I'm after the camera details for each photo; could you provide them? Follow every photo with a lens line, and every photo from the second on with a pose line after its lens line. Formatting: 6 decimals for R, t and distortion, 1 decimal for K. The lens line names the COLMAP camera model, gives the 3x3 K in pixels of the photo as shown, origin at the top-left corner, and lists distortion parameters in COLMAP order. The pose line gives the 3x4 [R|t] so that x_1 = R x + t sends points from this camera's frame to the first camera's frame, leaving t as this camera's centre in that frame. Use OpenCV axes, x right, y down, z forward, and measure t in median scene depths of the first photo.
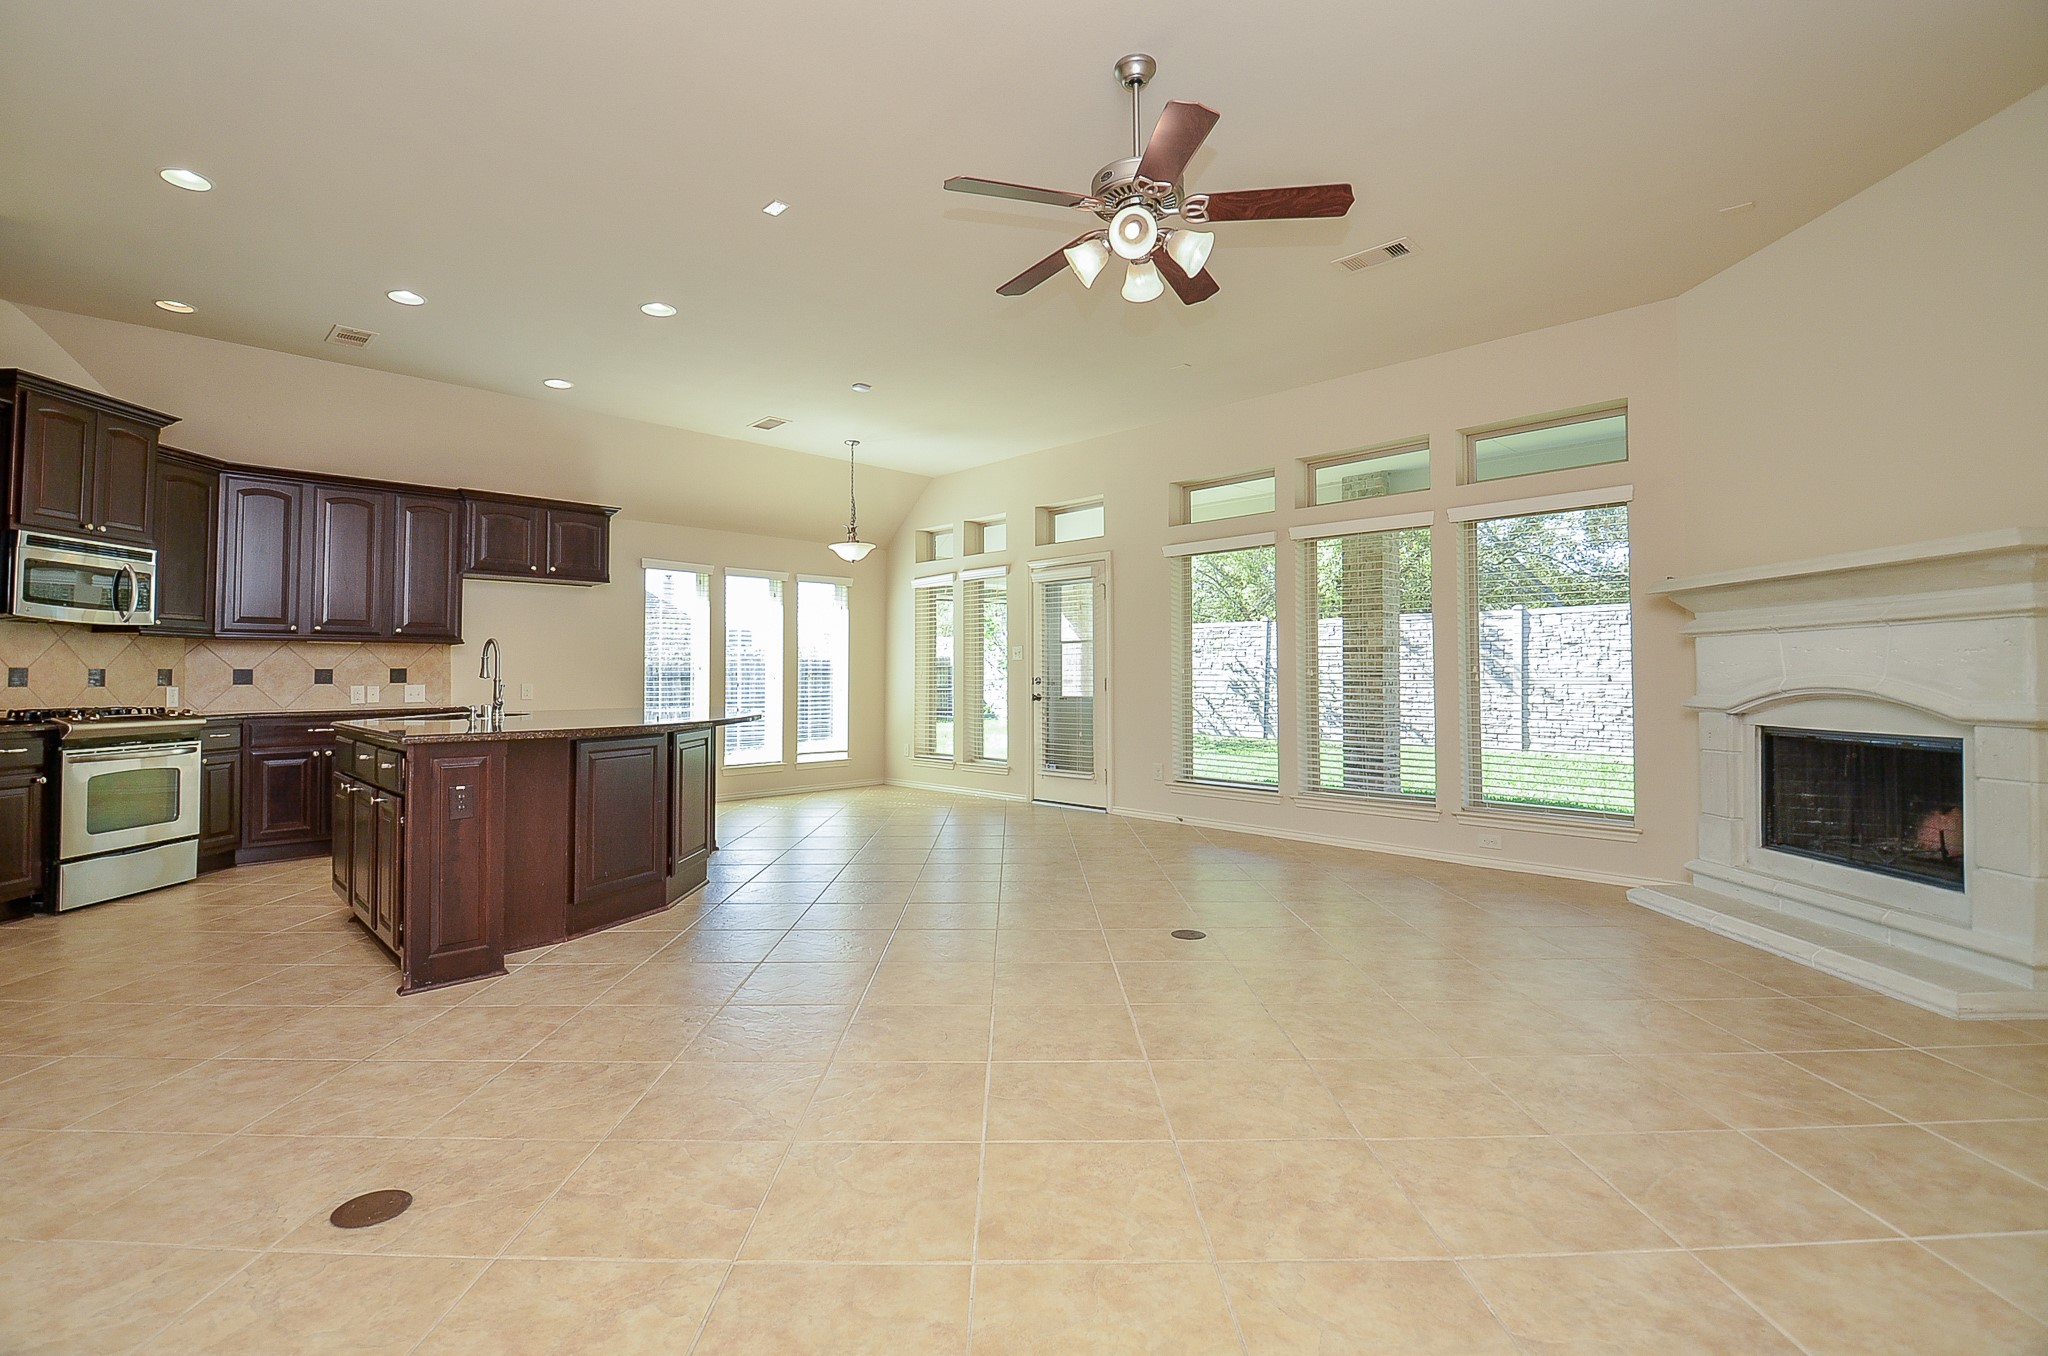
lens RADIAL K [[885.3, 0, 1015.4], [0, 885.3, 675.4], [0, 0, 1]] dist [-0.002416, -0.000346]
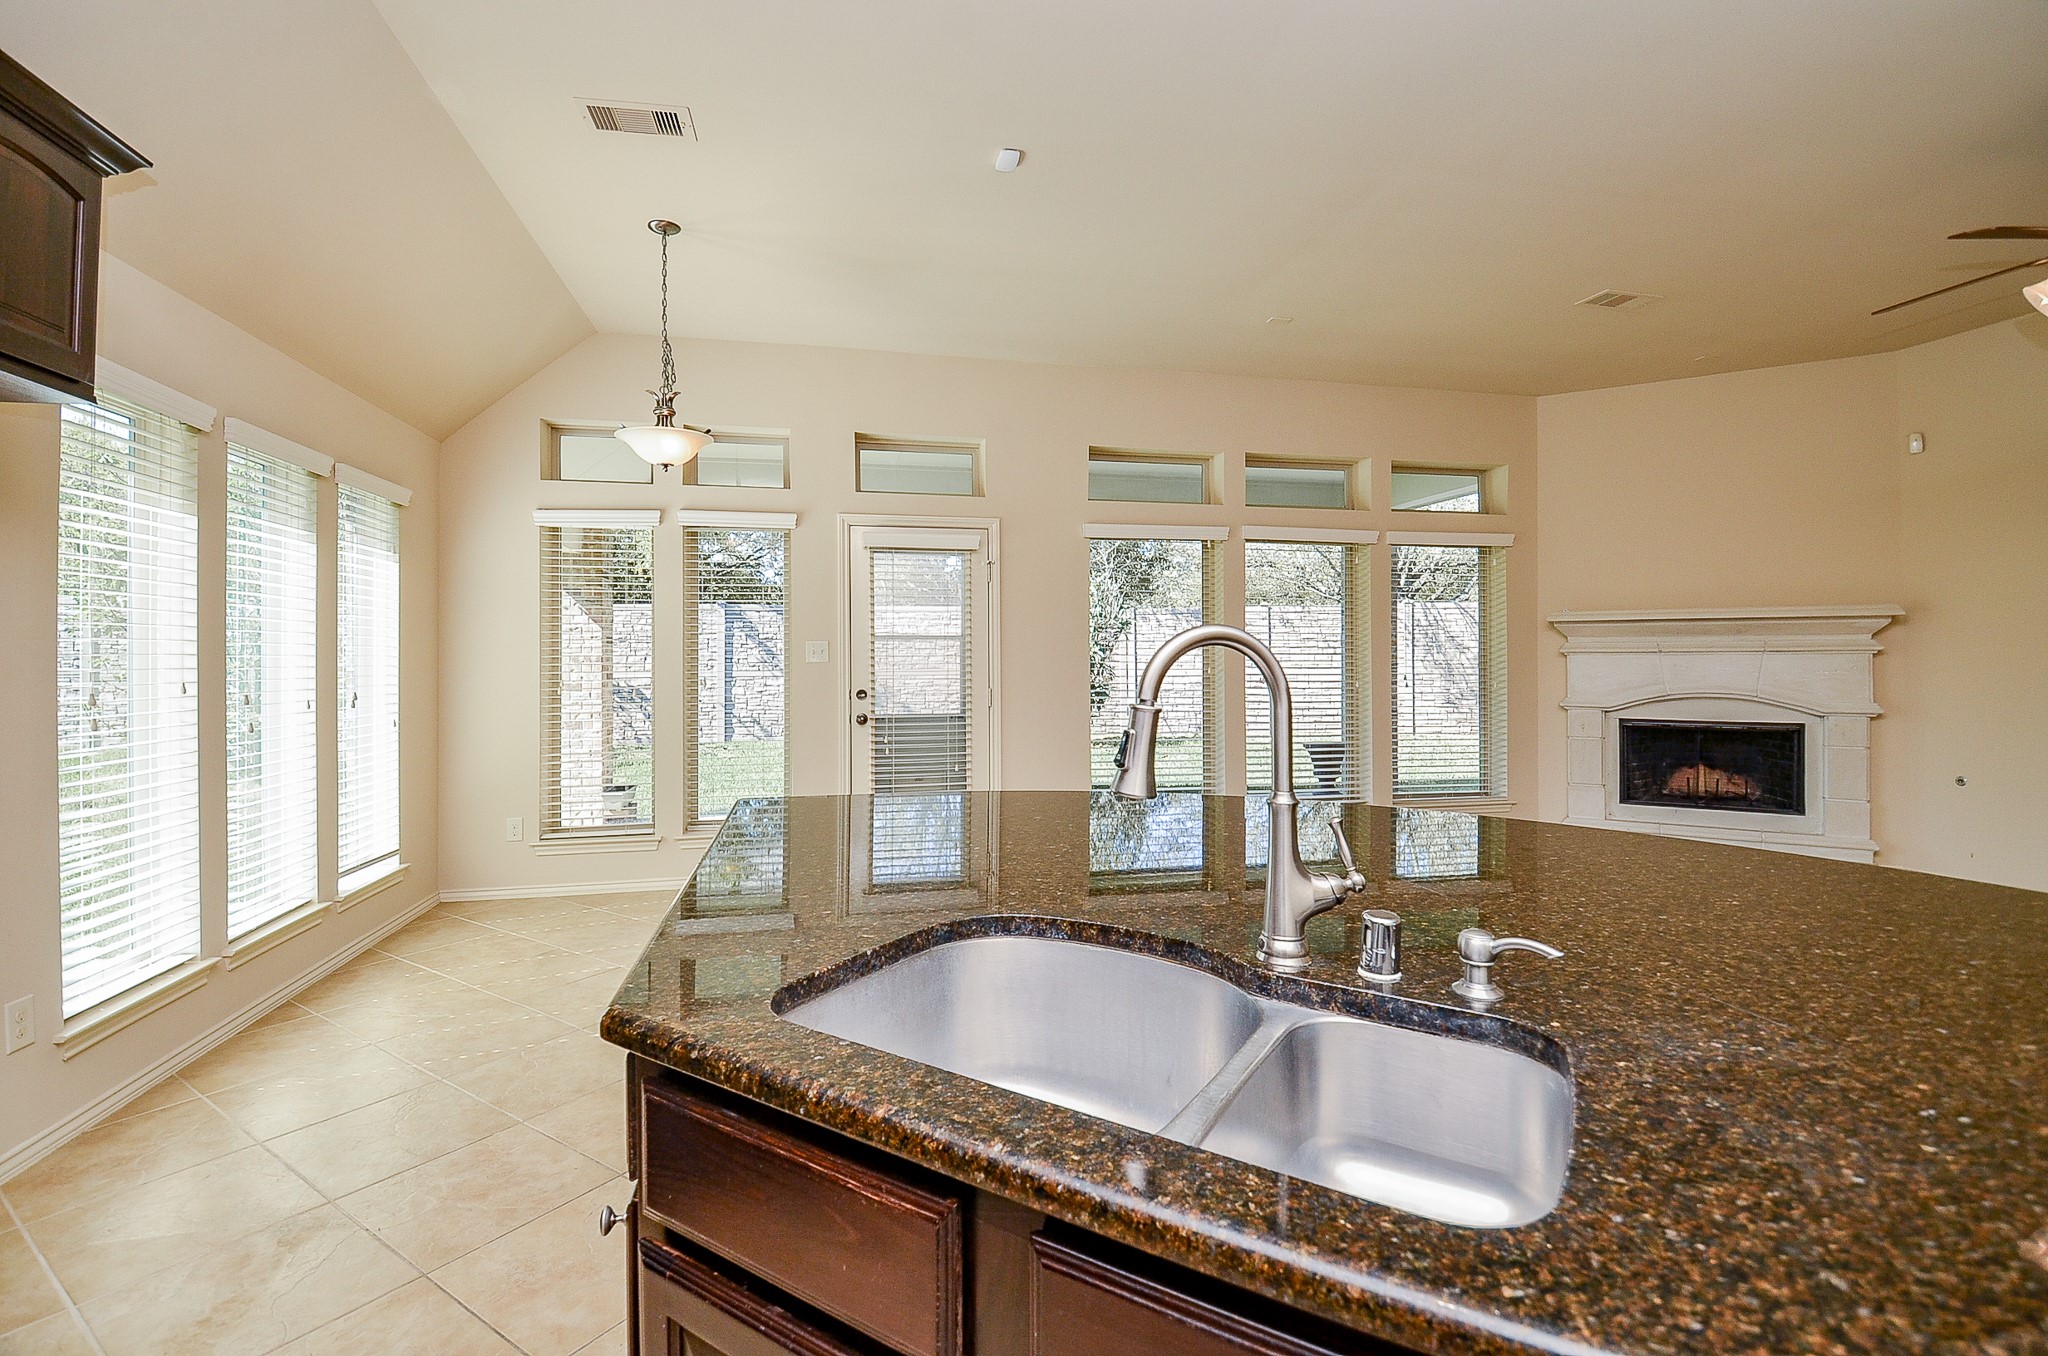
lens RADIAL K [[885.3, 0, 1019.7], [0, 885.3, 662.3], [0, 0, 1]] dist [-0.002416, -0.000346]
pose [[0.550753, 0.002448, 0.834665, -0.472484], [0.001079, 0.999993, -0.003644, -0.015967], [-0.834668, 0.002907, 0.550746, 0.547661]]
